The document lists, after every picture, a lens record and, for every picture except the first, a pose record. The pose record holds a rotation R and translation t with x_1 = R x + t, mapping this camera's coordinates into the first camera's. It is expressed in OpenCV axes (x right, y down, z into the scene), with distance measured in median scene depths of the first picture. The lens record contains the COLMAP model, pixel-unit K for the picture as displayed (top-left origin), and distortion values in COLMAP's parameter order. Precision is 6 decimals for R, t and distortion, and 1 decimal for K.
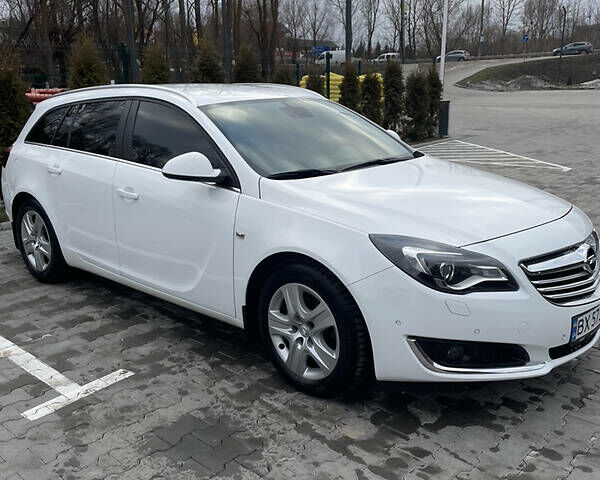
lens RADIAL K [[595.8, 0, 300.0], [0, 595.8, 240.0], [0, 0, 1]] dist [0.104062, -0.137139]
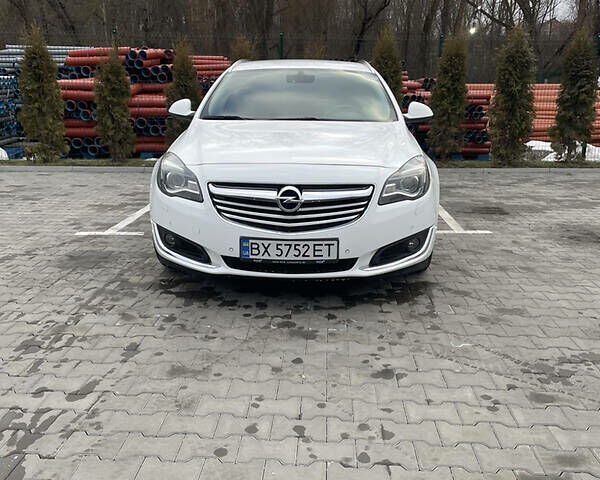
lens RADIAL K [[595.8, 0, 300.0], [0, 595.8, 240.0], [0, 0, 1]] dist [0.104062, -0.137139]
pose [[0.650775, 0.210203, -0.729593, 1.302138], [-0.208006, 0.973509, 0.094942, -0.005717], [0.730223, 0.089974, 0.677259, 0.244640]]
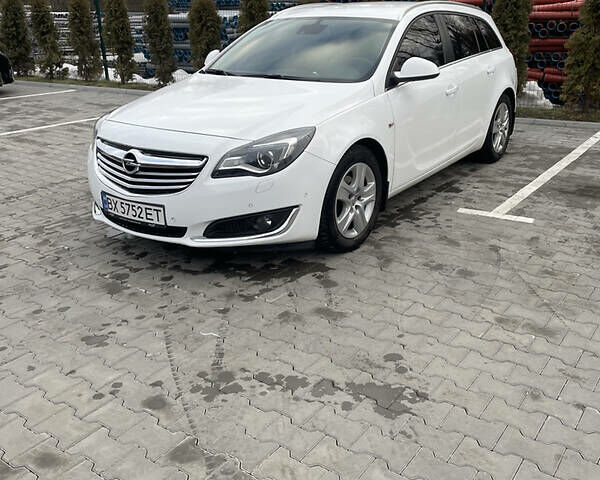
lens RADIAL K [[595.8, 0, 300.0], [0, 595.8, 240.0], [0, 0, 1]] dist [0.104062, -0.137139]
pose [[0.124282, 0.373679, -0.919194, 1.647504], [-0.232324, 0.911585, 0.339173, -0.307217], [0.964666, 0.171398, 0.200108, 1.083317]]
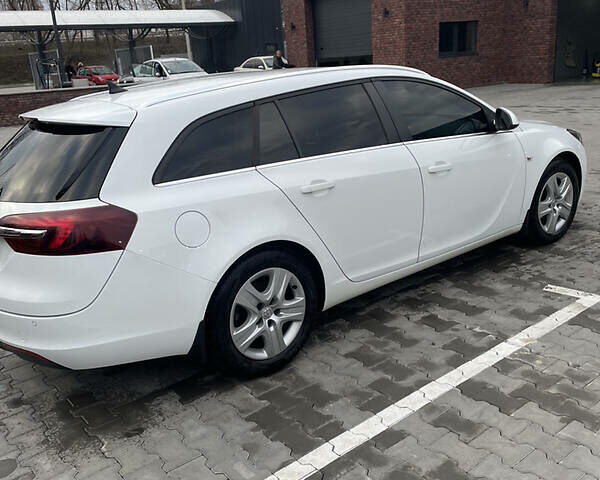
lens RADIAL K [[595.8, 0, 300.0], [0, 595.8, 240.0], [0, 0, 1]] dist [0.104062, -0.137139]
pose [[0.146588, -0.282580, 0.947977, -1.670165], [0.314182, 0.922007, 0.226257, -0.340758], [-0.937977, 0.264671, 0.223937, 1.304853]]
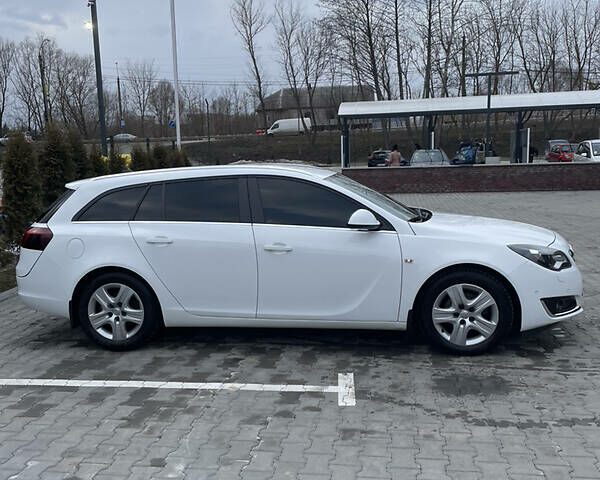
lens RADIAL K [[595.8, 0, 300.0], [0, 595.8, 240.0], [0, 0, 1]] dist [0.104062, -0.137139]
pose [[0.828856, -0.084613, 0.553027, -1.205231], [0.154649, 0.984632, -0.081134, 0.021217], [-0.537663, 0.152774, 0.829204, -0.103136]]
